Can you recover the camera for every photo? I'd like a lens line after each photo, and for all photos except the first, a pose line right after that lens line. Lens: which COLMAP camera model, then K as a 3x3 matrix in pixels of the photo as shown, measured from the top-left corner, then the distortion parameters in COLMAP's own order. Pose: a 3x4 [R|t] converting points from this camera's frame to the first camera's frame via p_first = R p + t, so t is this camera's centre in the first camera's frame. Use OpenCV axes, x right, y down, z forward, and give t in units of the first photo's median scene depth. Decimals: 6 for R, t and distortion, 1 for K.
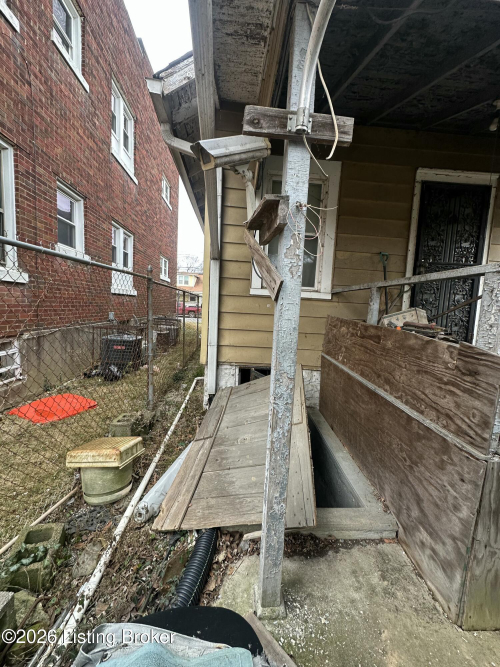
lens RADIAL K [[264.6, 0, 250.3], [0, 264.6, 332.8], [0, 0, 1]] dist [-0.004860, 0.001232]
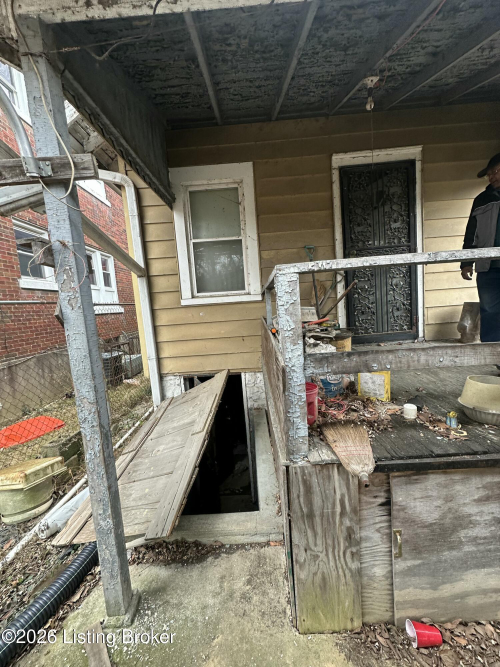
lens RADIAL K [[264.6, 0, 251.2], [0, 264.6, 332.5], [0, 0, 1]] dist [-0.004860, 0.001232]
pose [[0.989826, -0.117212, -0.080659, 0.497595], [0.117856, 0.993025, 0.003247, -0.018926], [0.079716, -0.012720, 0.996736, 0.000607]]
